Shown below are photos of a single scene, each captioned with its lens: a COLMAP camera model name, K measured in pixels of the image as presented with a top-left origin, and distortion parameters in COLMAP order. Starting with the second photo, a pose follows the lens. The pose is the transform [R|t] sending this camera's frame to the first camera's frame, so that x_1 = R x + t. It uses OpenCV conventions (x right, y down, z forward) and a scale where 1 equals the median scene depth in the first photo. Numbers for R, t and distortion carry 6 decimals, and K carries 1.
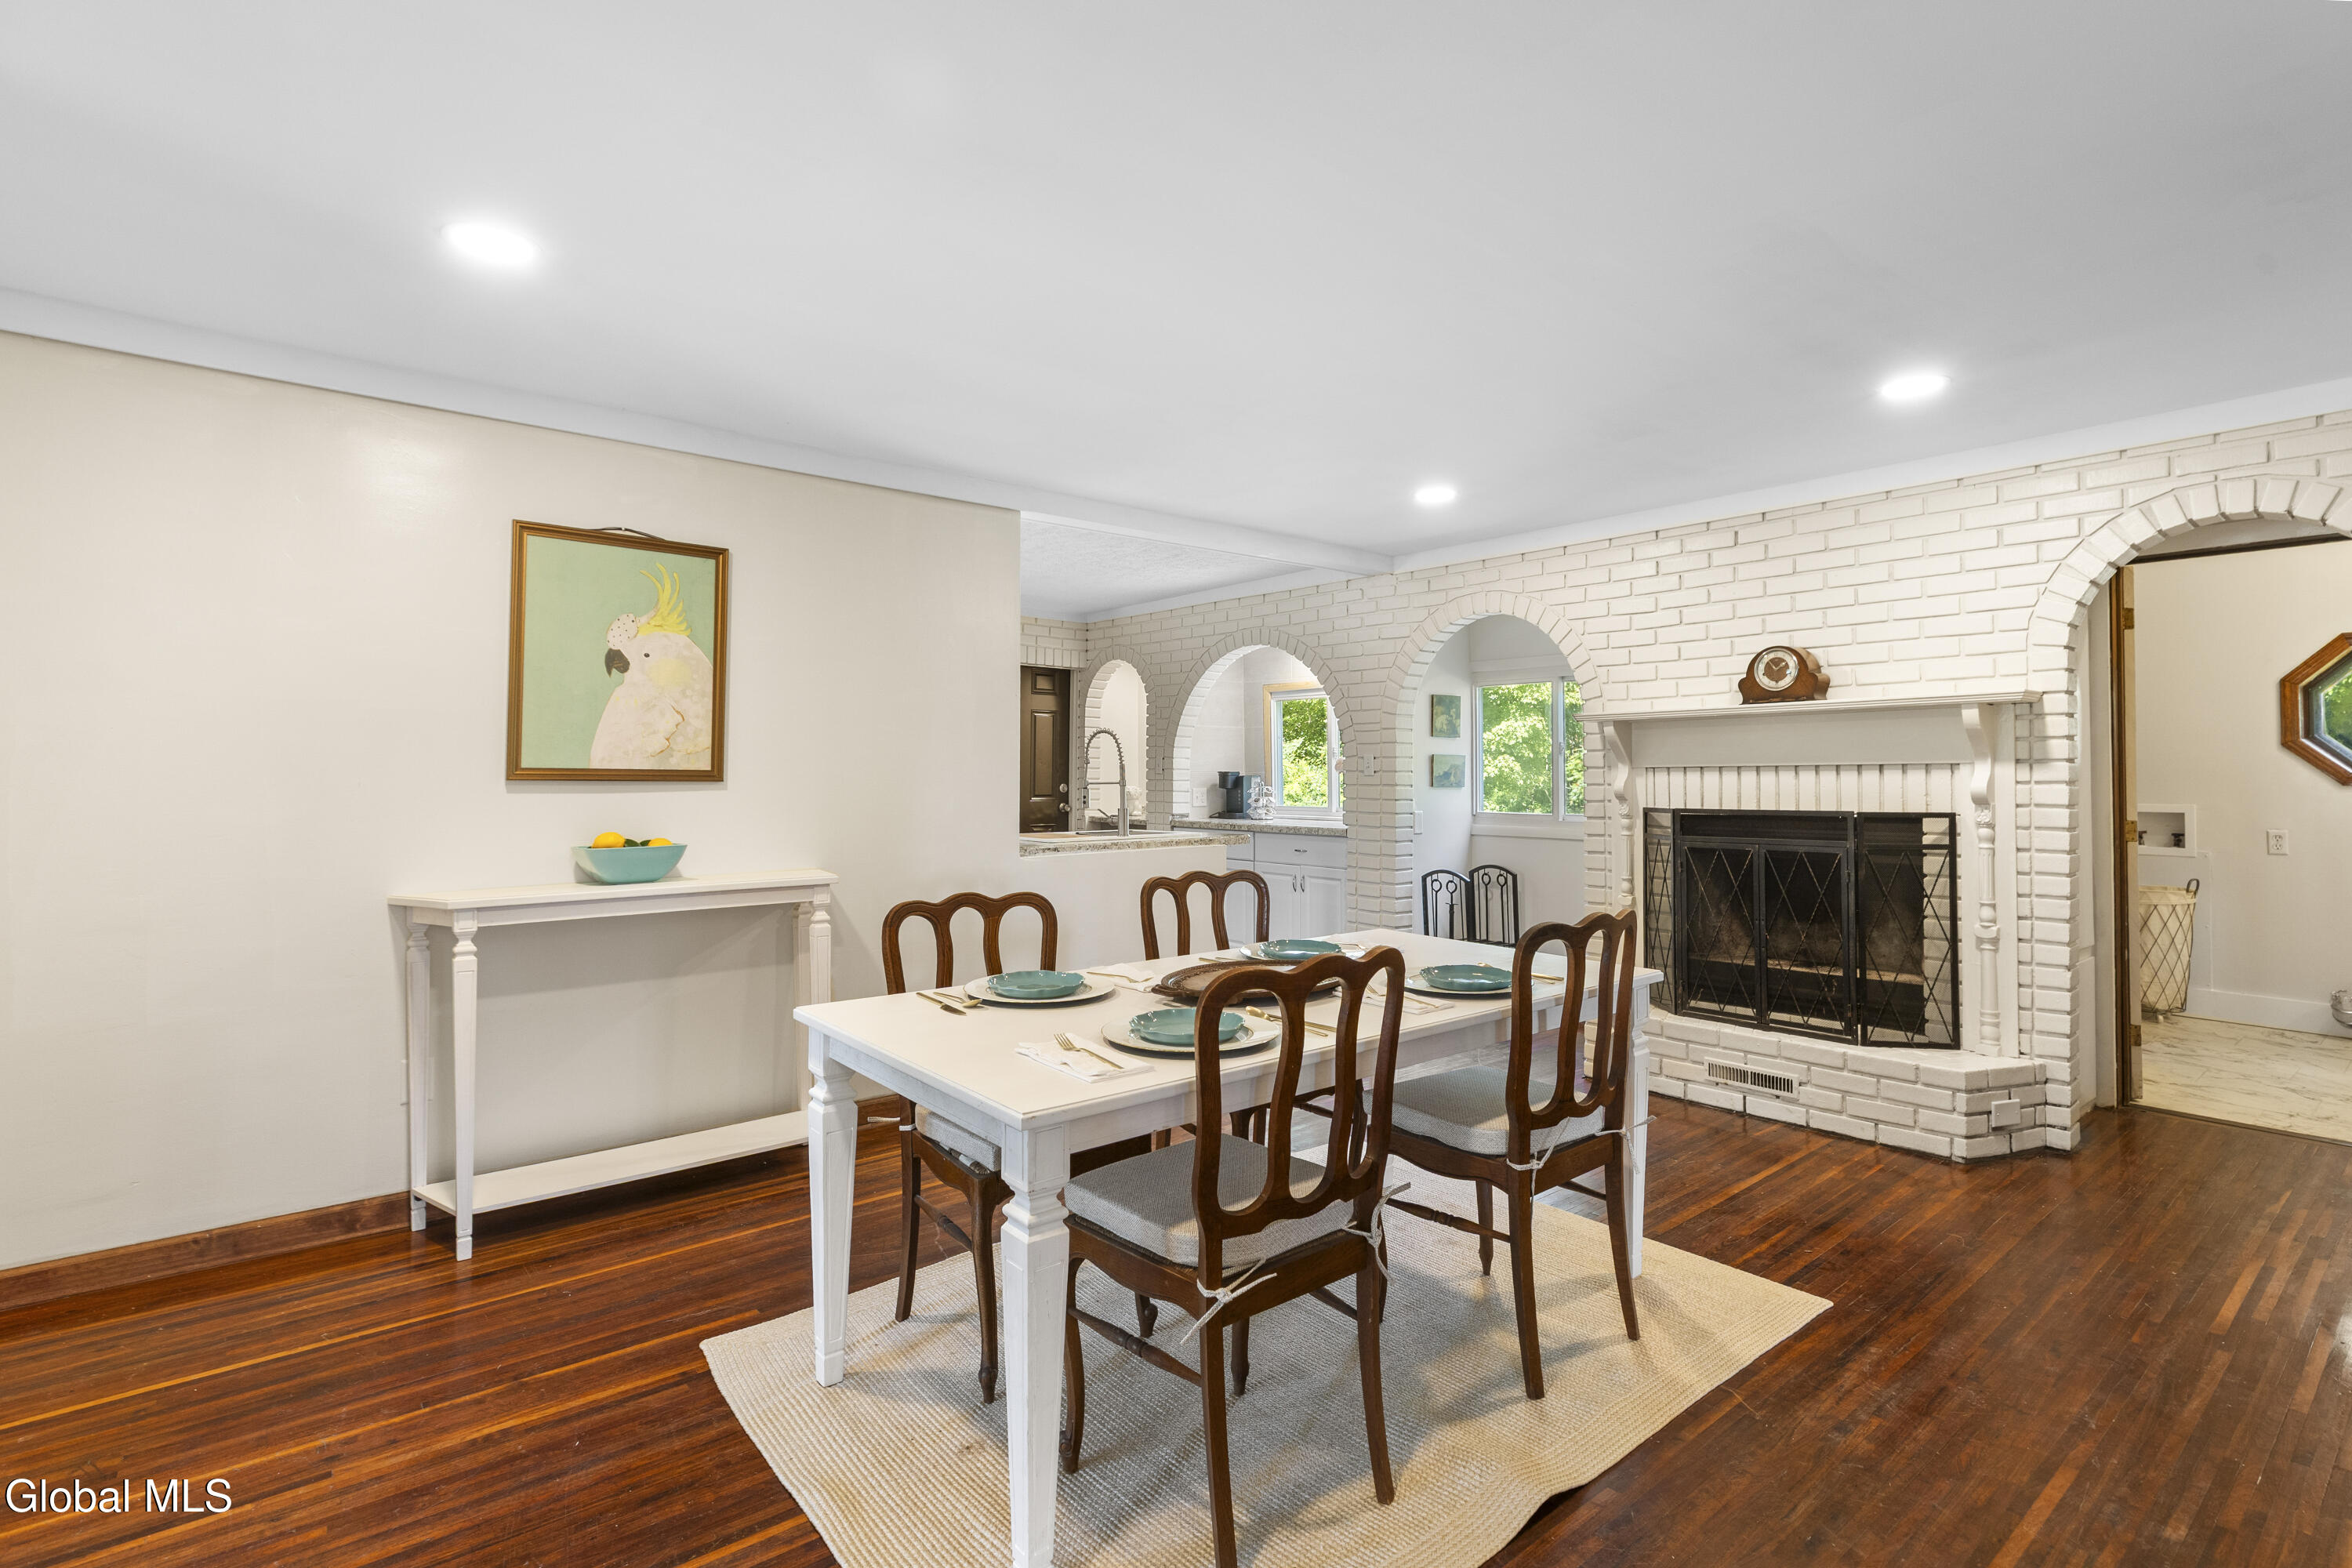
lens RADIAL K [[1107.1, 0, 1160.8], [0, 1107.1, 763.3], [0, 0, 1]] dist [-0.002165, -0.000903]
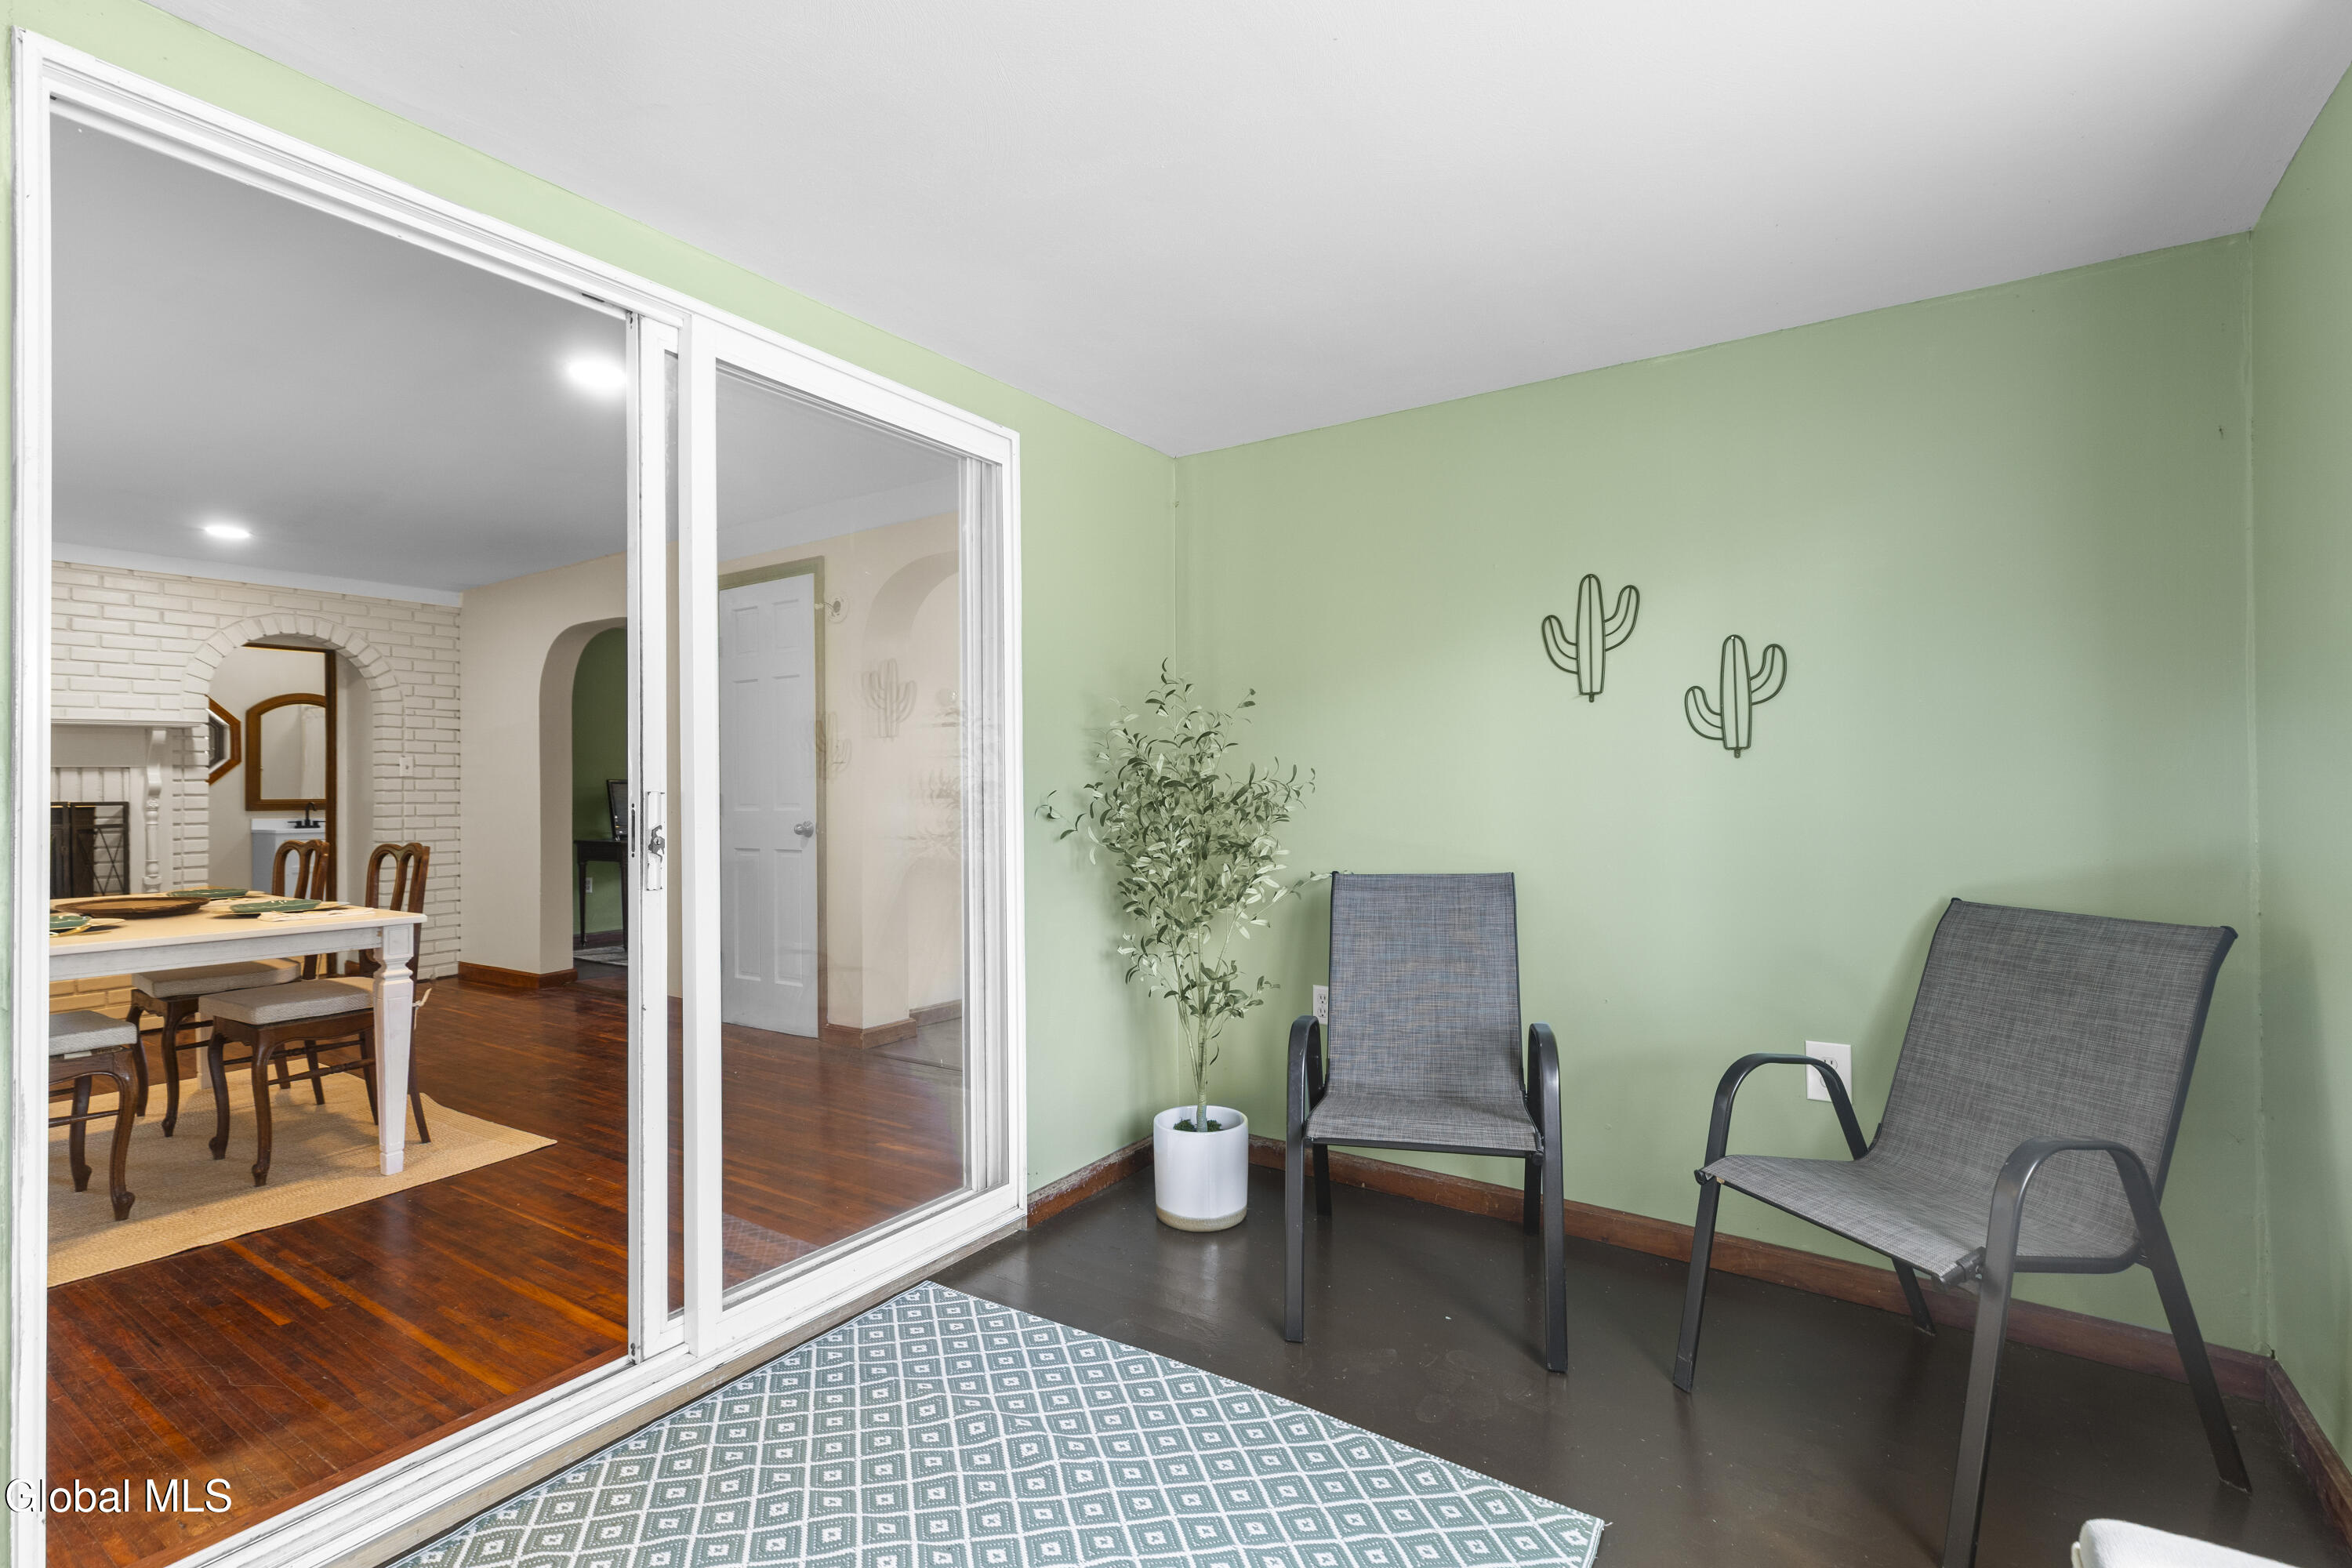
lens RADIAL K [[1074.6, 0, 1183.1], [0, 1074.6, 771.8], [0, 0, 1]] dist [0.004728, 0.000620]
pose [[-0.297335, 0.007961, 0.954740, -1.050757], [-0.011552, 0.999862, -0.011935, 0.007114], [-0.954703, -0.014578, -0.297202, 0.111676]]
